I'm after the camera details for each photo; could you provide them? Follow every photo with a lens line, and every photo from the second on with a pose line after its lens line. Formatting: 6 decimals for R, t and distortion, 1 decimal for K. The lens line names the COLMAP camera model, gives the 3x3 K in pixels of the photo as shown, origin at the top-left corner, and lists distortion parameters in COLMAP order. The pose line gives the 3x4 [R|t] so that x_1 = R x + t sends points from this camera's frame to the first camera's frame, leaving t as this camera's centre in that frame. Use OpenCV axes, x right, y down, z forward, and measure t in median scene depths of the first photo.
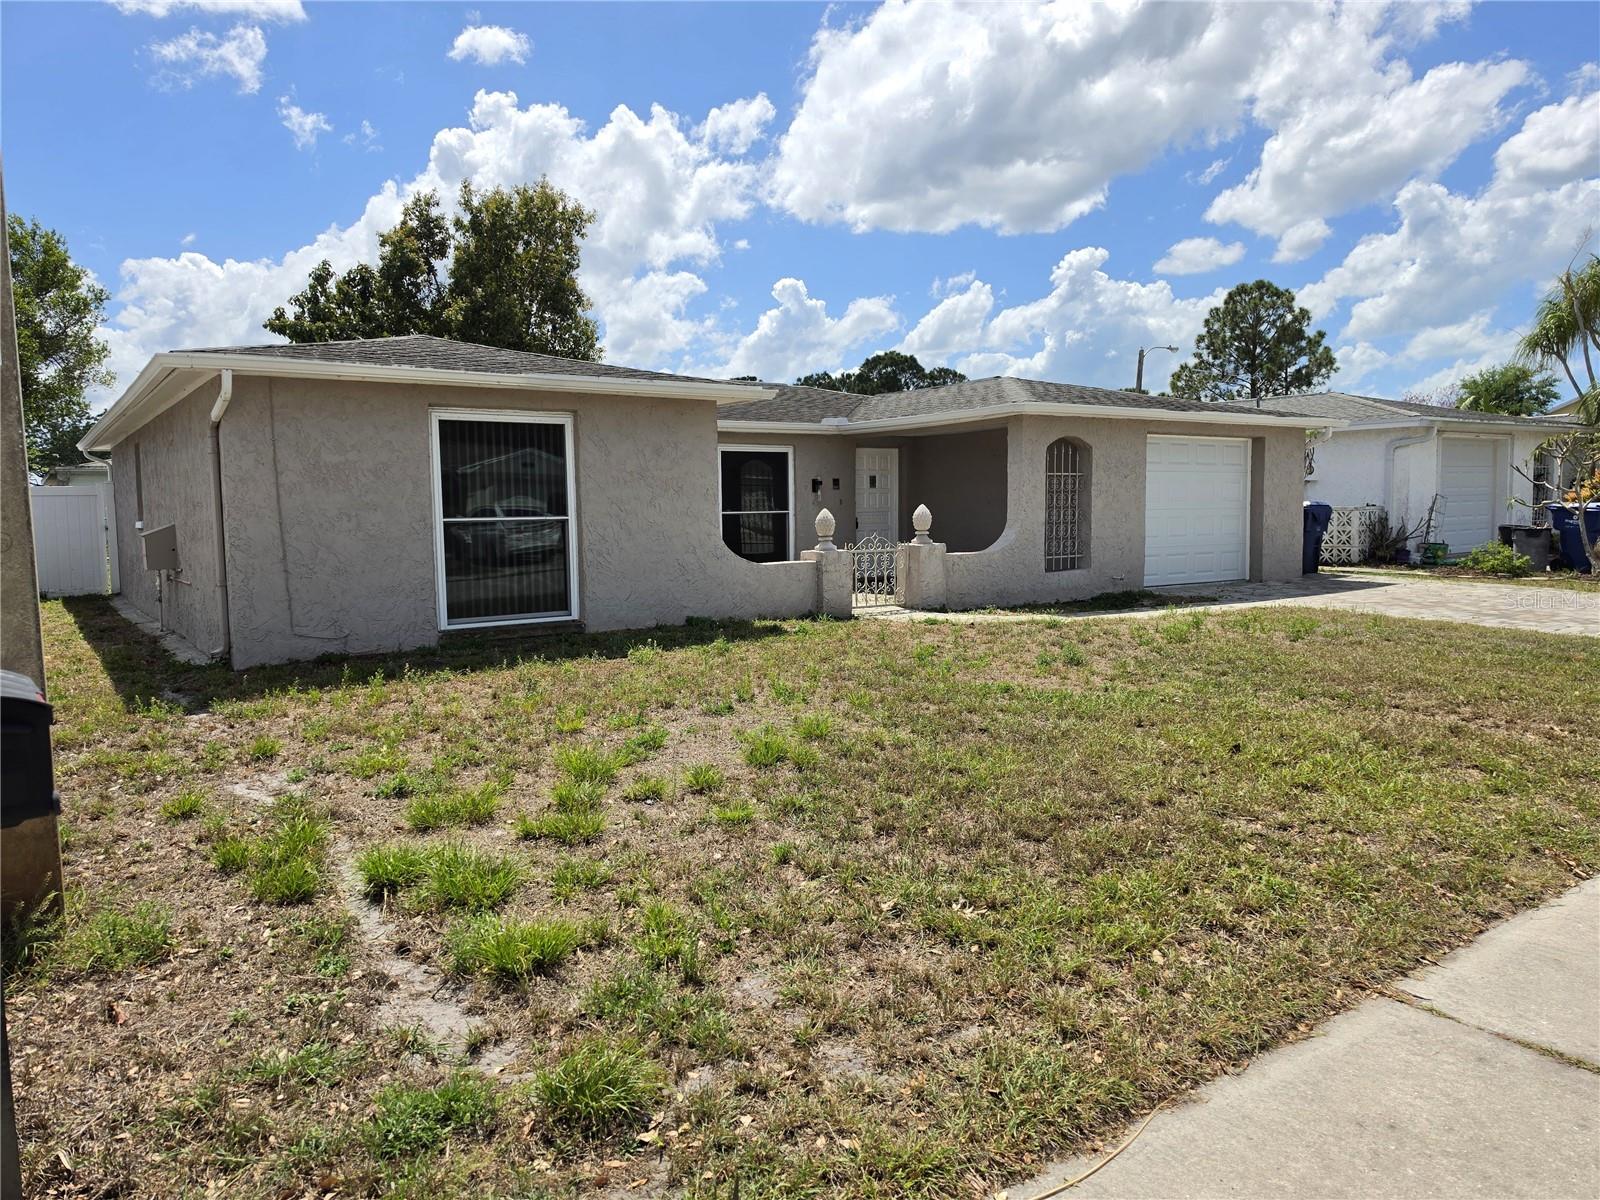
lens RADIAL K [[1095.0, 0, 800.0], [0, 1095.0, 600.0], [0, 0, 1]] dist [0.076433, -0.071845]
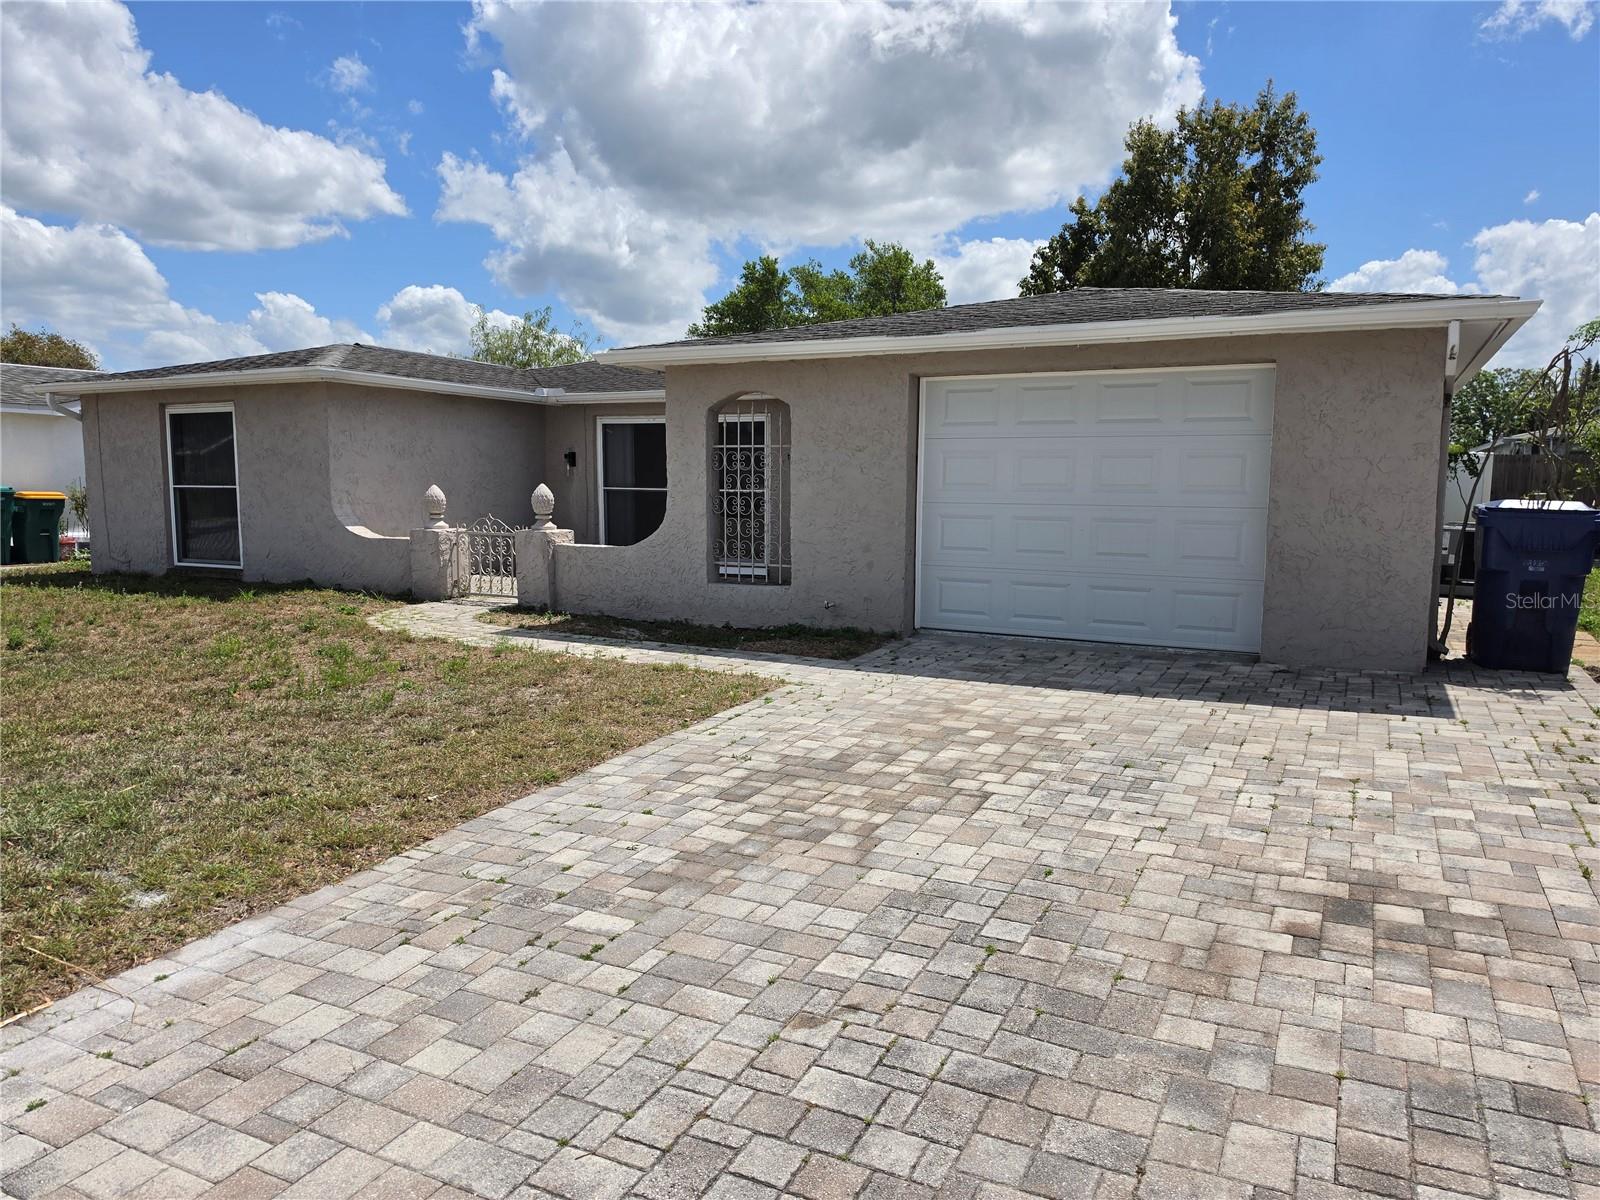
lens RADIAL K [[1095.0, 0, 800.0], [0, 1095.0, 600.0], [0, 0, 1]] dist [0.076433, -0.071845]
pose [[0.464848, 0.112306, -0.878239, 0.871019], [-0.087910, 0.992876, 0.080435, -0.076060], [0.881016, 0.039816, 0.471409, 0.700916]]
